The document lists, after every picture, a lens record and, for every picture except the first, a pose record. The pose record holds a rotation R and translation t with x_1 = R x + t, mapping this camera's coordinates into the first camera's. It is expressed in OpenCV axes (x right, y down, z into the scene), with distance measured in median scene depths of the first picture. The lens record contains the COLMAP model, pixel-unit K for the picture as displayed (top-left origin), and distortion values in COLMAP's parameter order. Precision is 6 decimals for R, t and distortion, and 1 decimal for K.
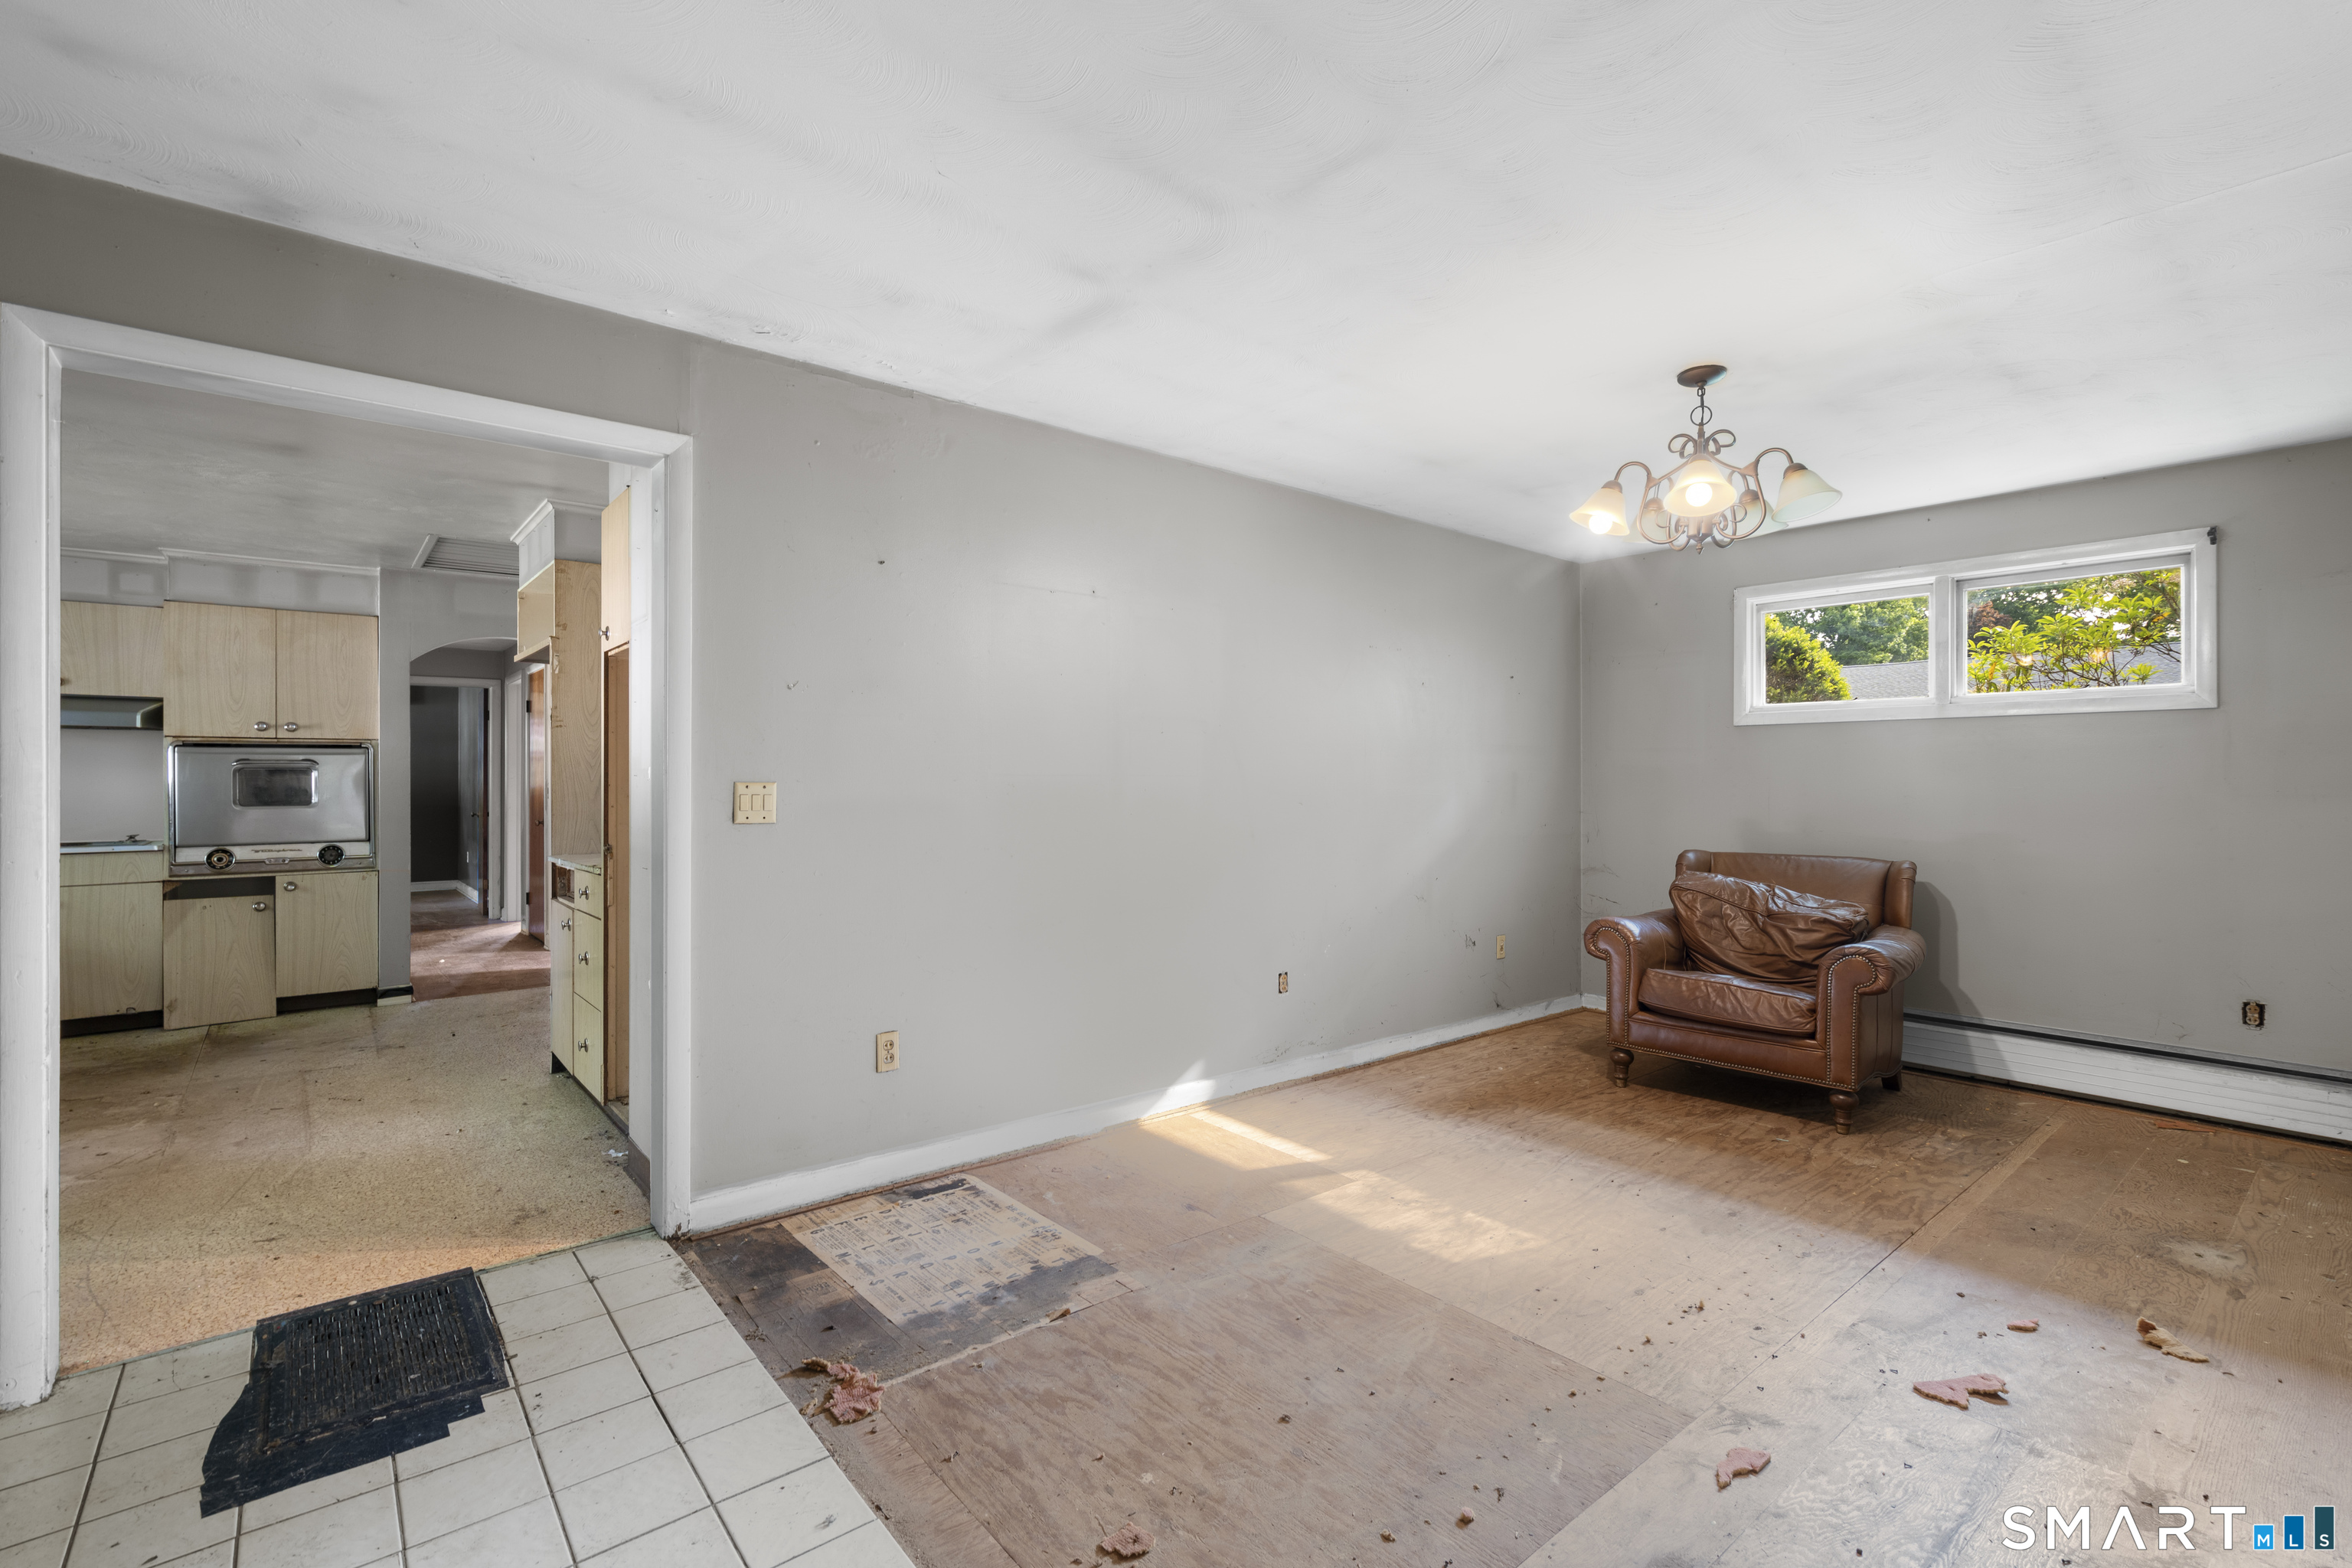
lens RADIAL K [[1058.0, 0, 1185.1], [0, 1058.0, 781.1], [0, 0, 1]] dist [-0.007572, 0.004817]
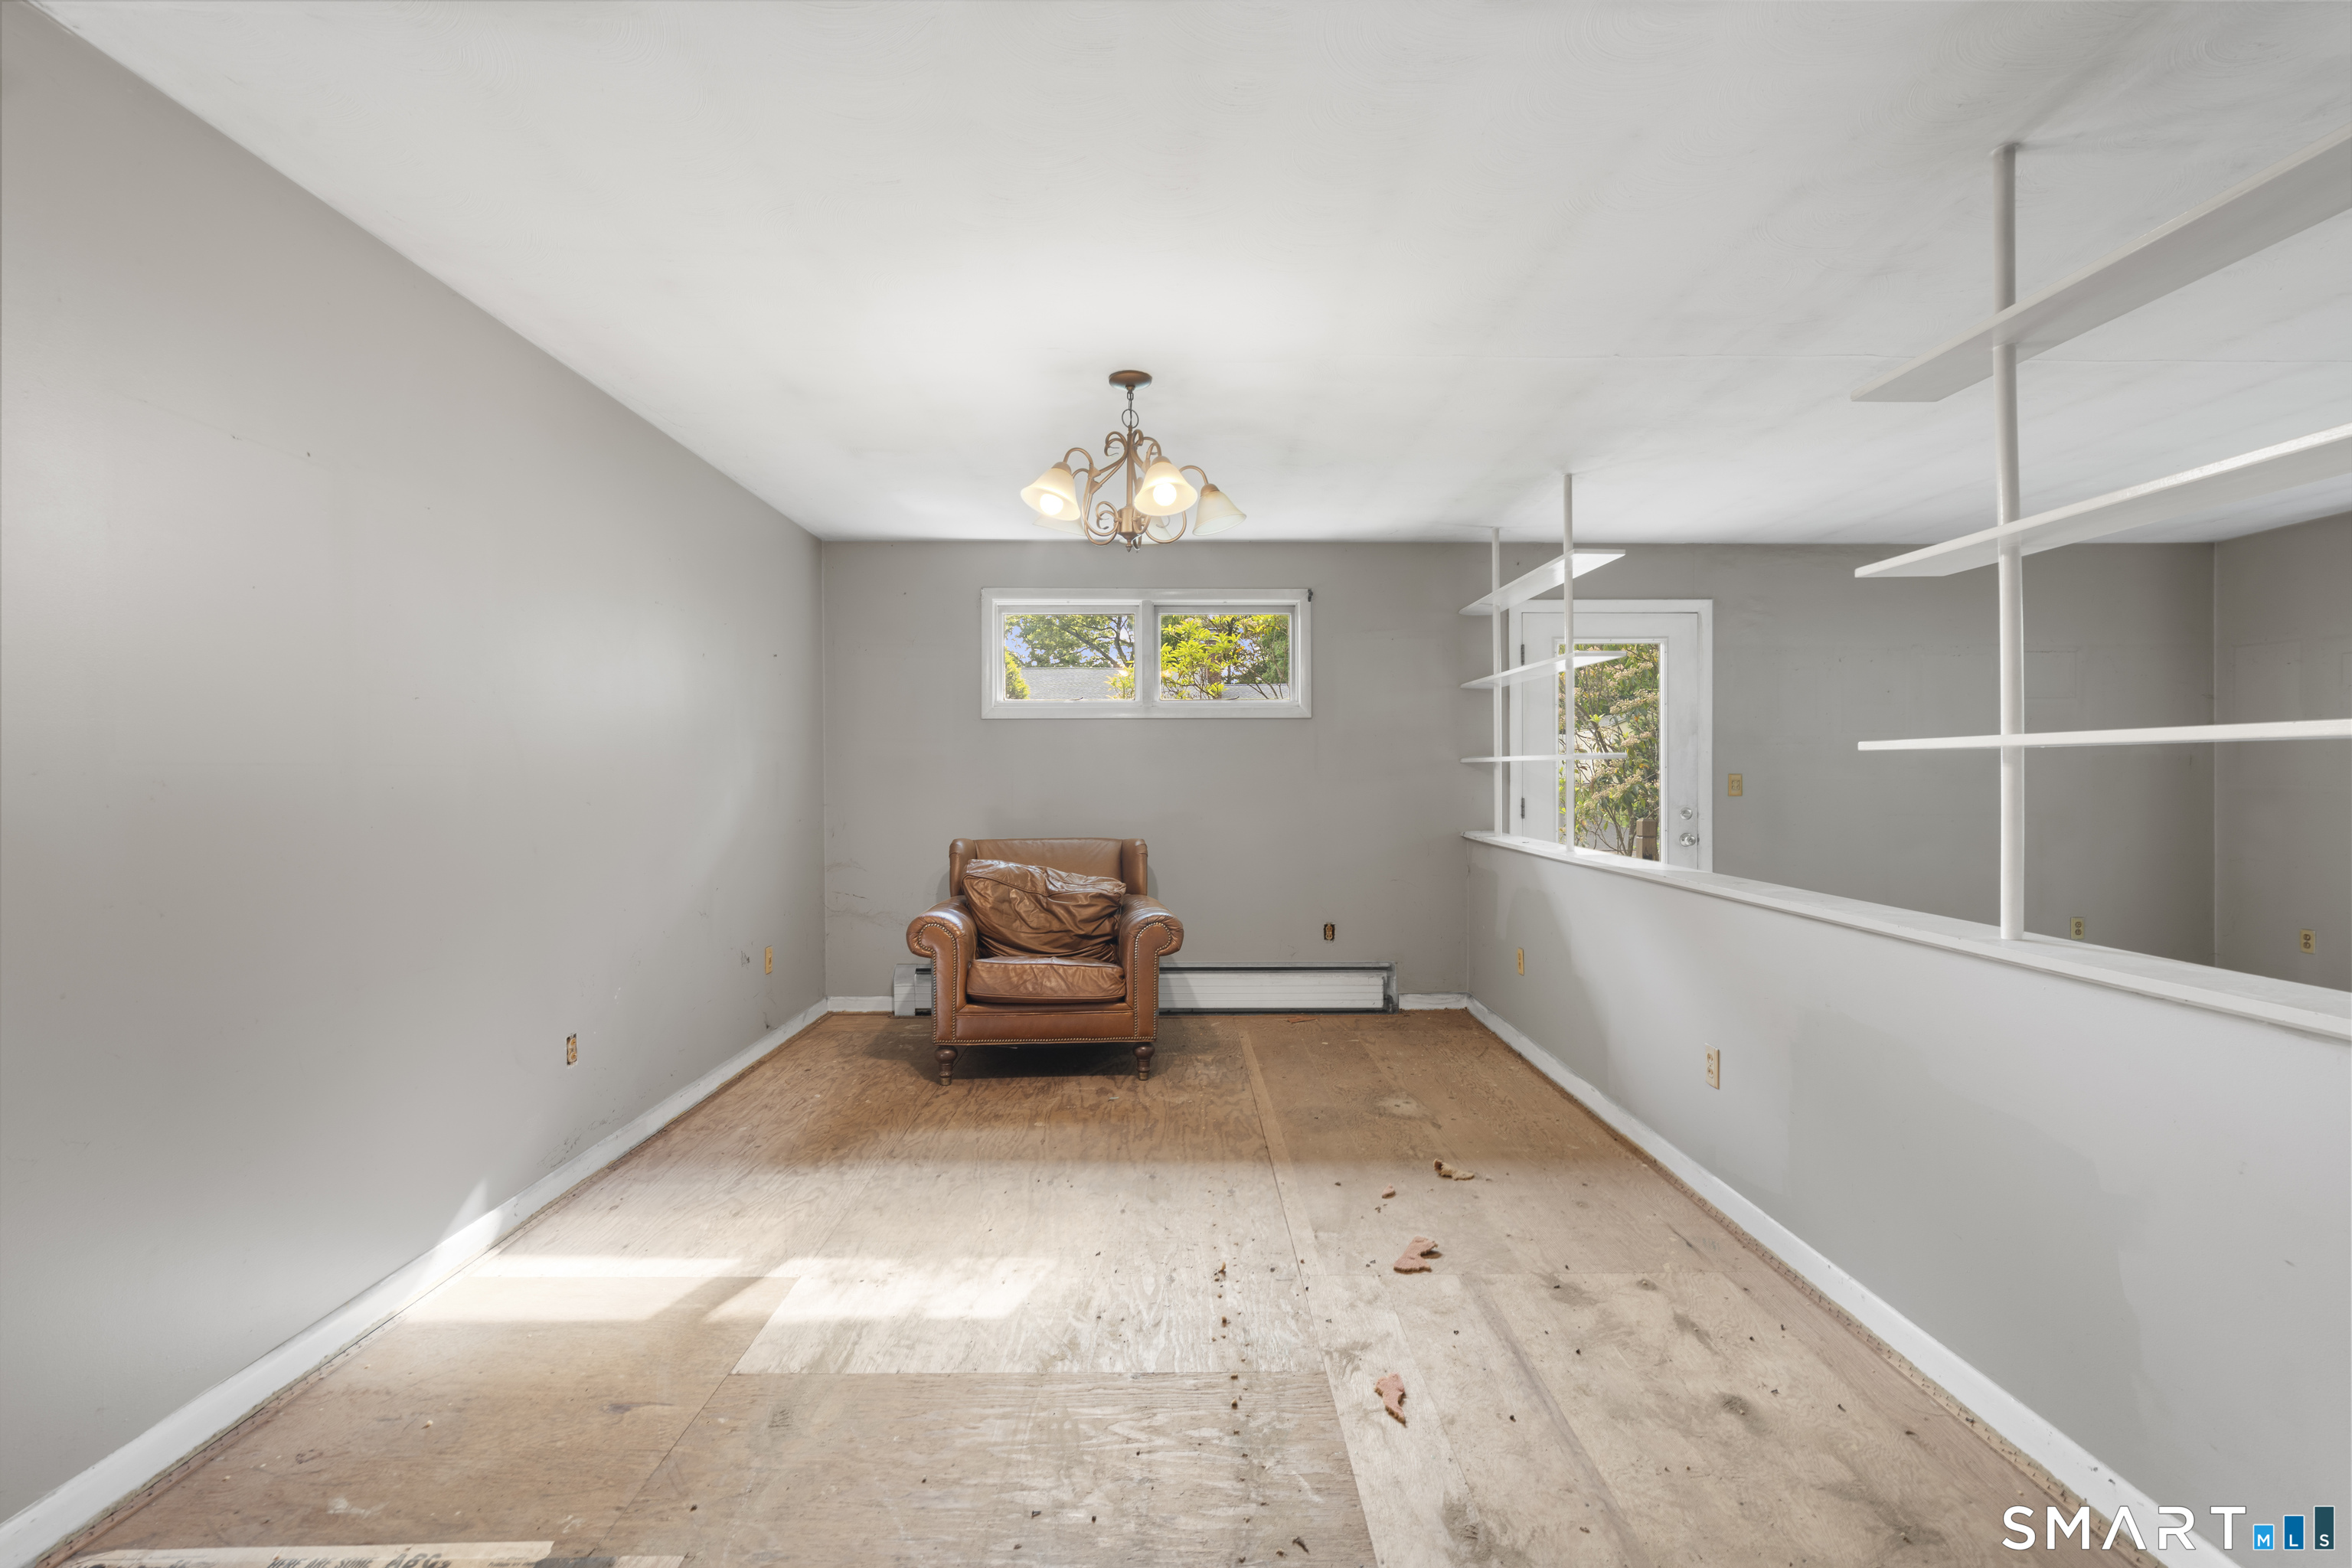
lens RADIAL K [[1058.0, 0, 1185.1], [0, 1058.0, 781.1], [0, 0, 1]] dist [-0.007572, 0.004817]
pose [[0.632040, -0.009758, 0.774874, -0.223936], [0.003390, 0.999946, 0.009828, -0.000017], [-0.774928, -0.003585, 0.632039, 0.236394]]
